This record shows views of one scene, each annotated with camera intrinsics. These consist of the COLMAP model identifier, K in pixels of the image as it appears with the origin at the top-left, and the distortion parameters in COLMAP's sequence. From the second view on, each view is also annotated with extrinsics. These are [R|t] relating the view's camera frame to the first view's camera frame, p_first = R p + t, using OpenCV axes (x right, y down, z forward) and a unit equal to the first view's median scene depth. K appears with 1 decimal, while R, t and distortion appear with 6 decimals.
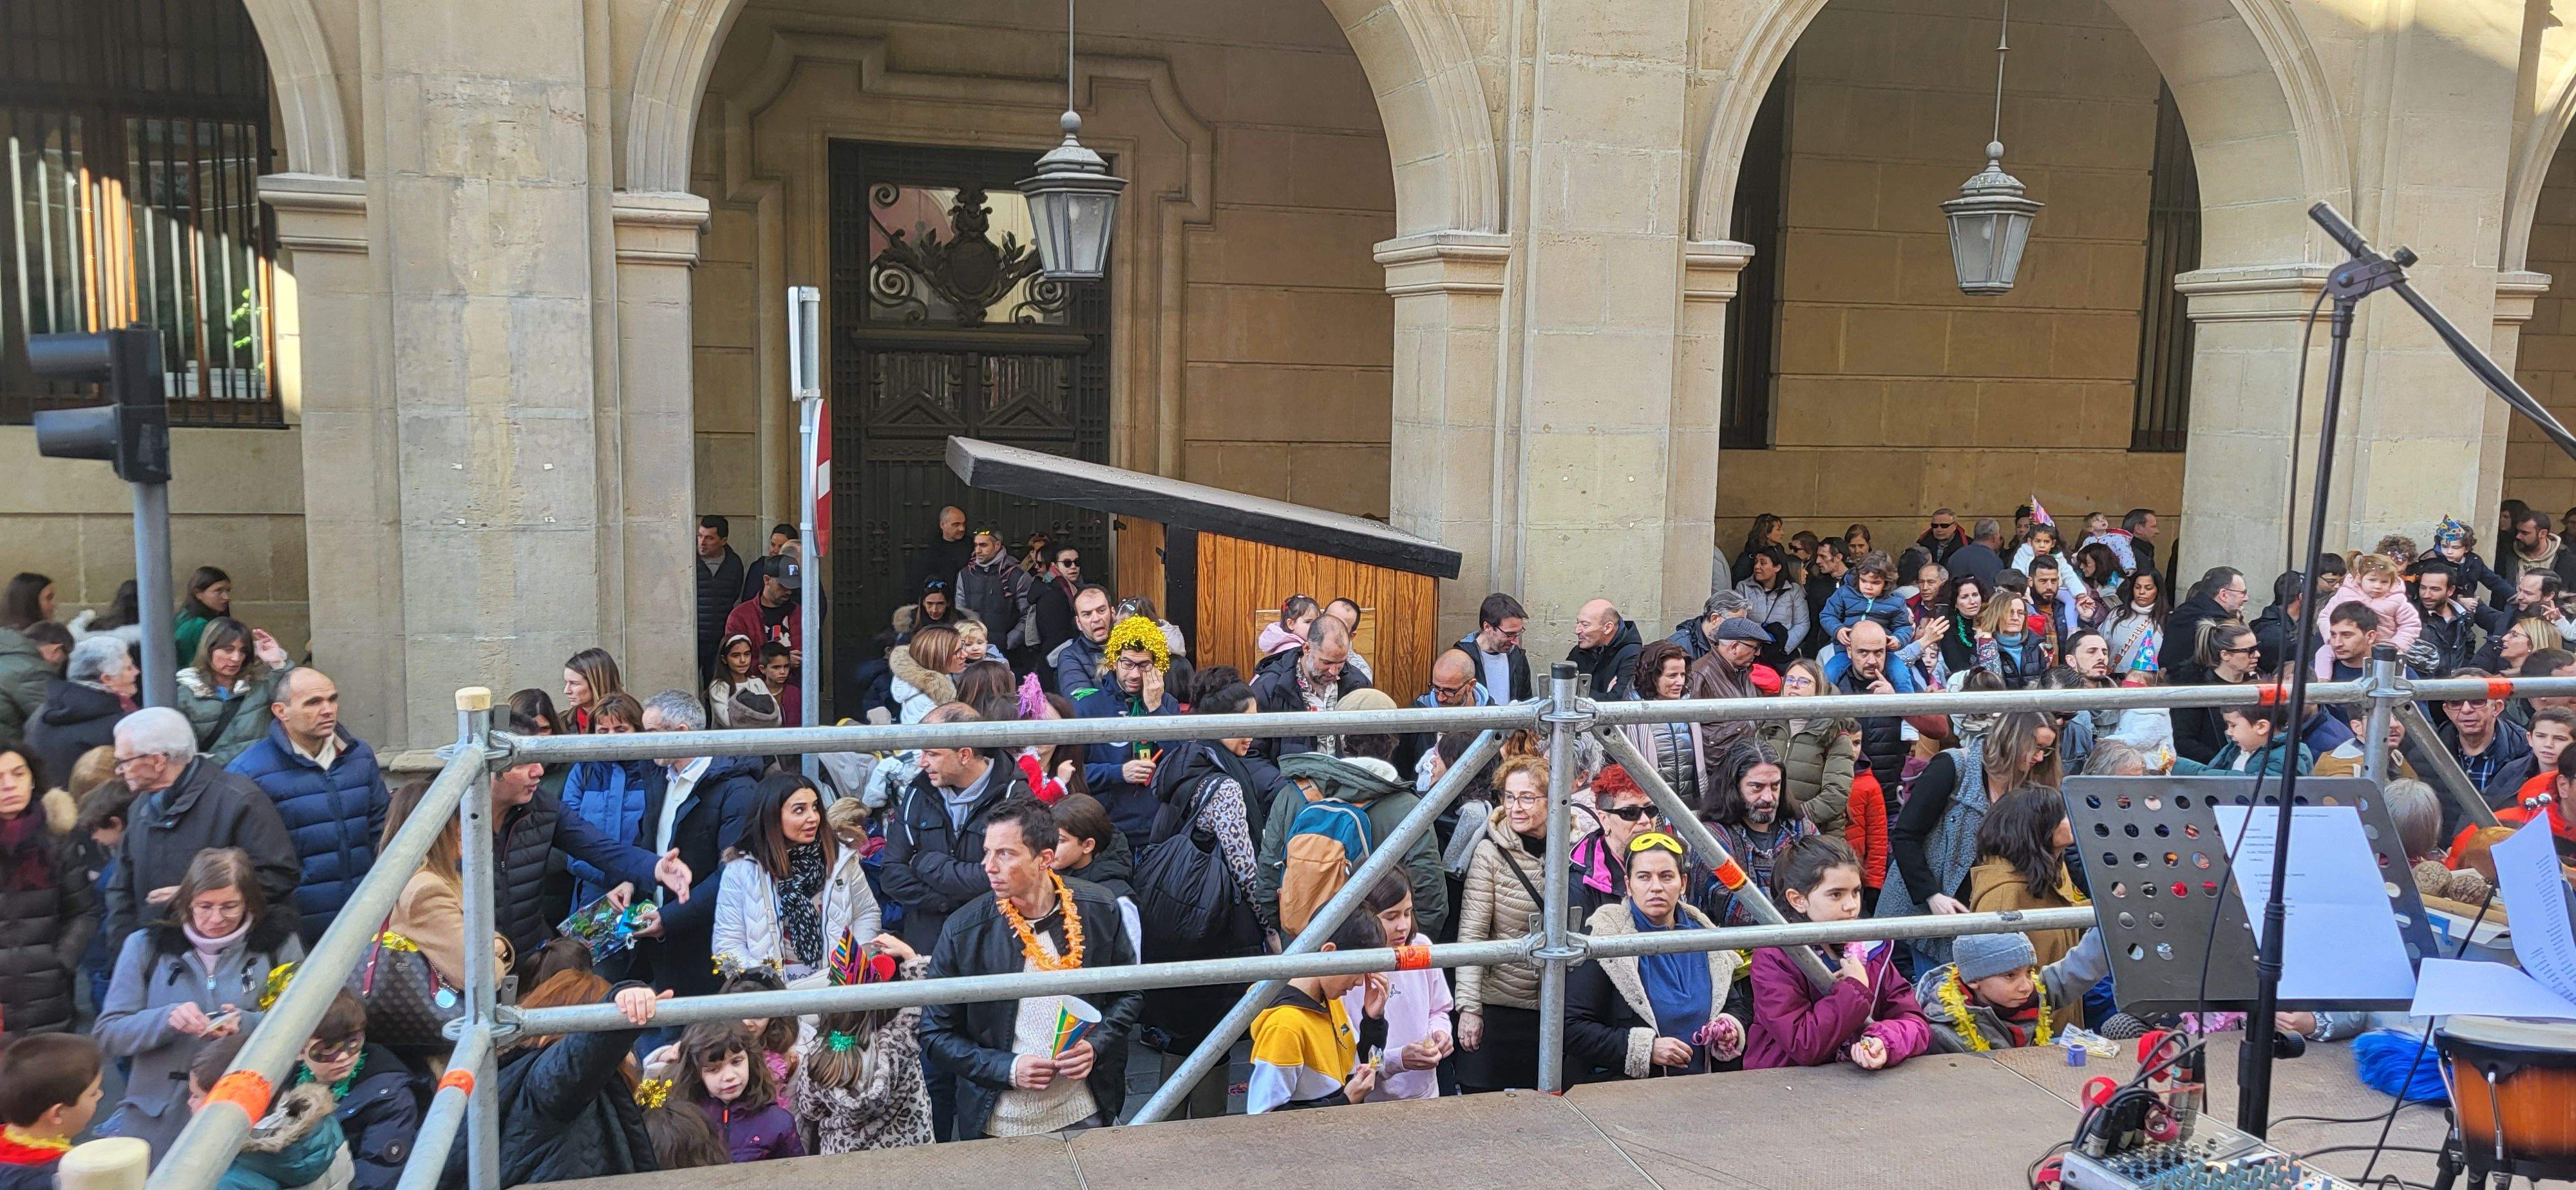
lens RADIAL K [[1907.6, 0, 1316.2], [0, 1907.6, 572.5], [0, 0, 1]] dist [0.037189, -0.031782]
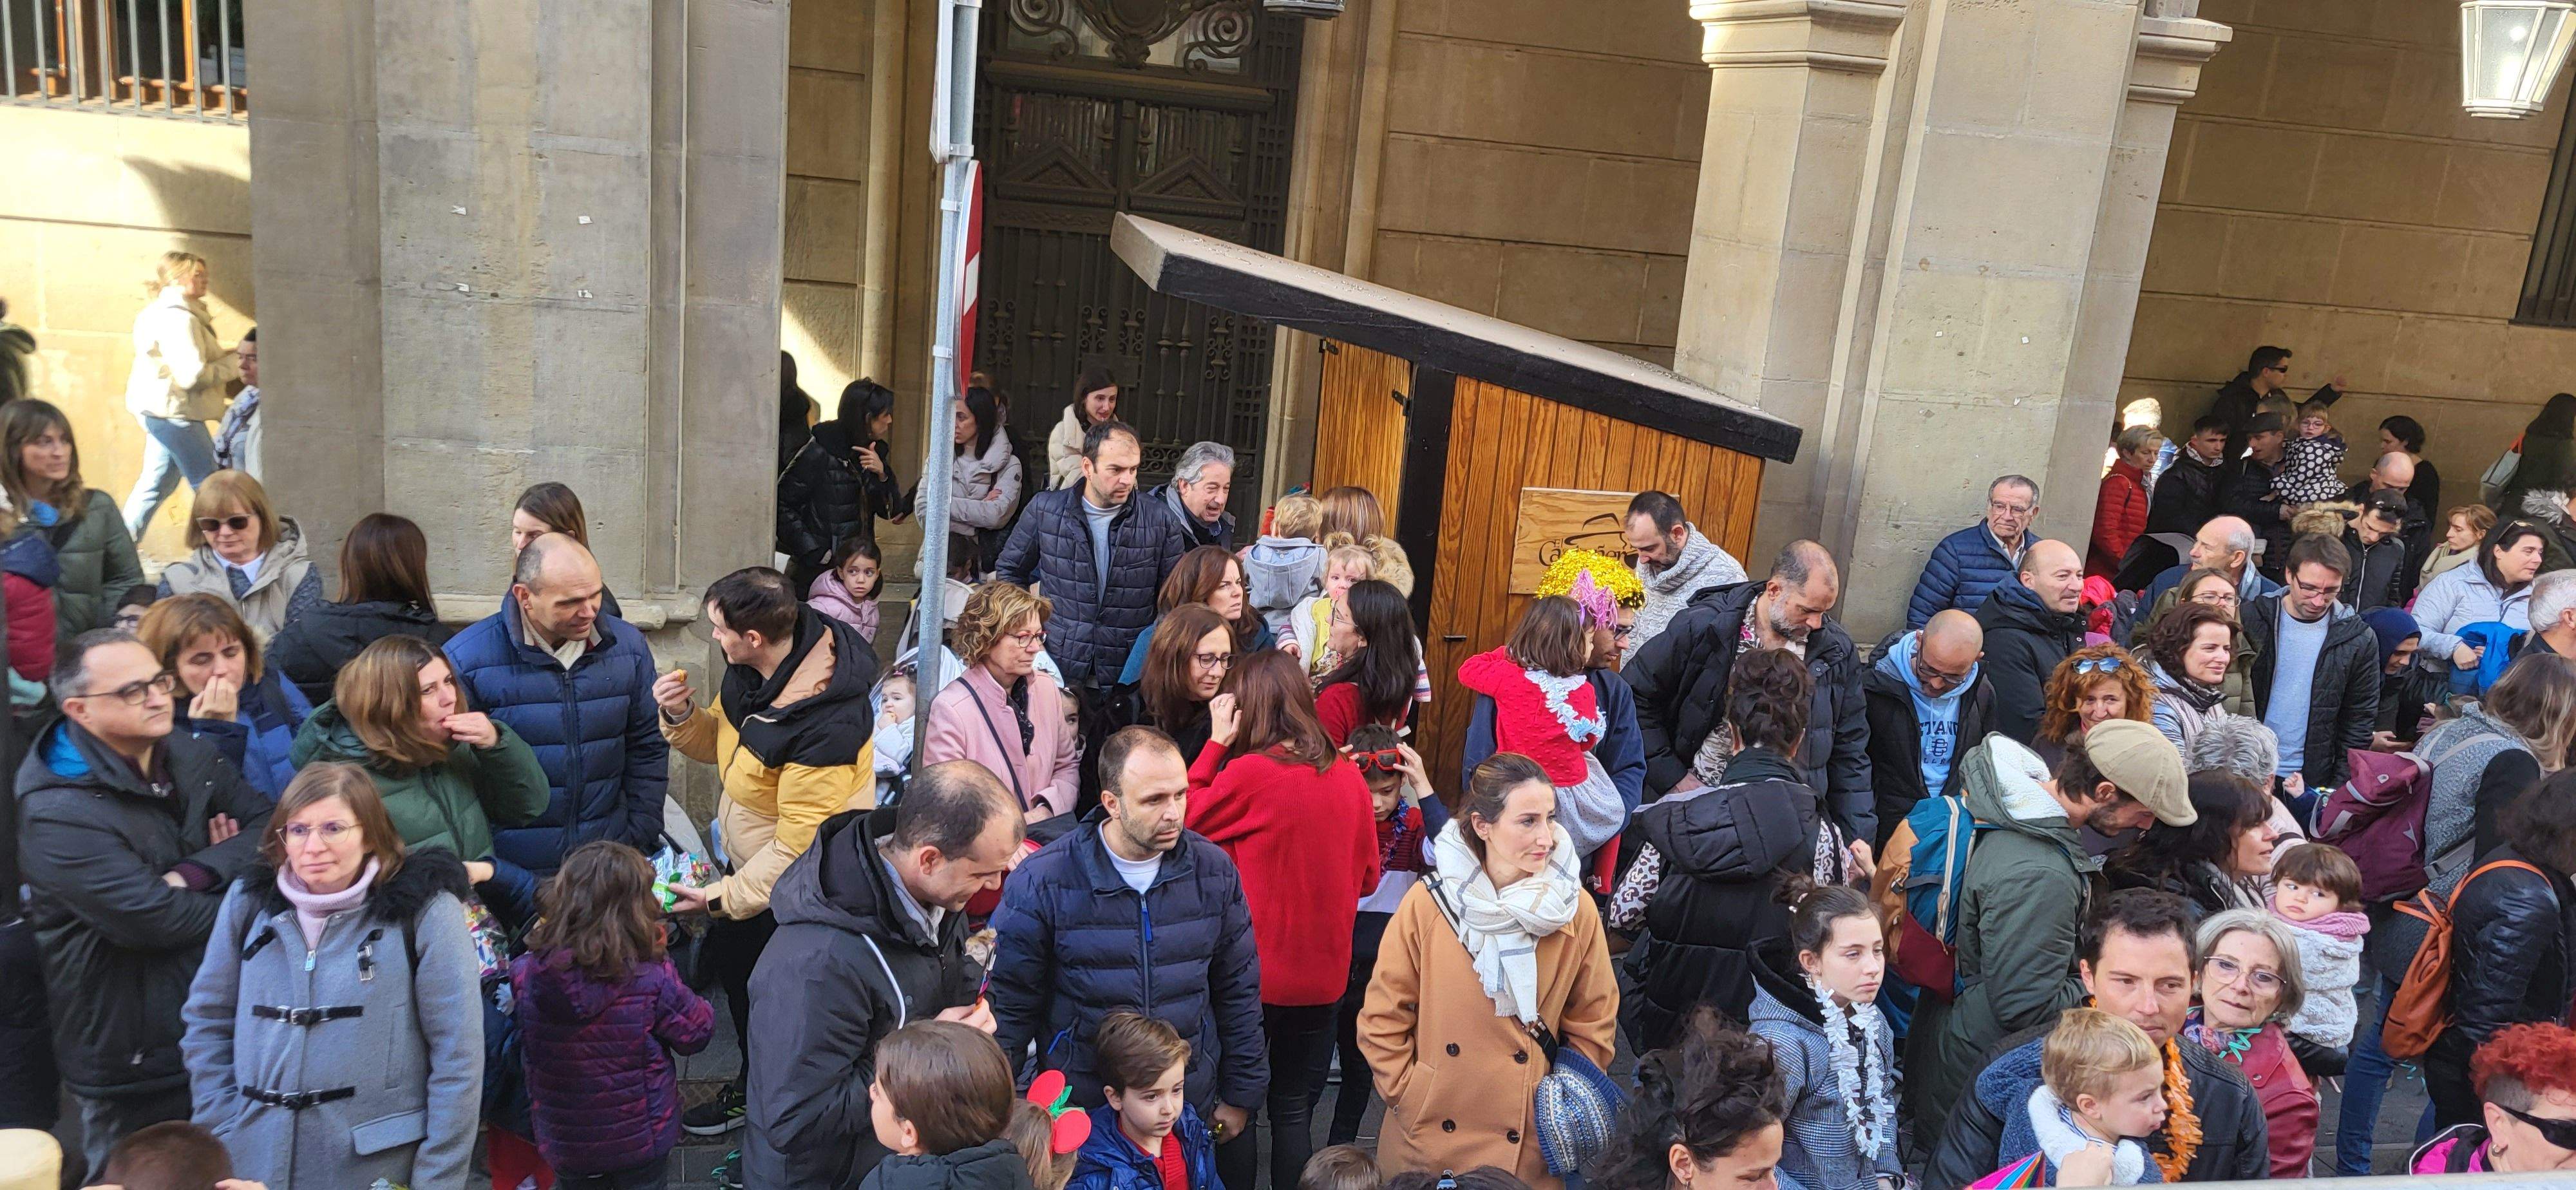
lens RADIAL K [[1861.5, 0, 1286.5], [0, 1861.5, 558.1], [0, 0, 1]] dist [0.045321, -0.007063]
pose [[0.995418, 0.084821, -0.044135, -0.086050], [-0.079113, 0.989852, 0.118047, -0.030328], [0.053700, -0.114014, 0.992027, 0.270034]]
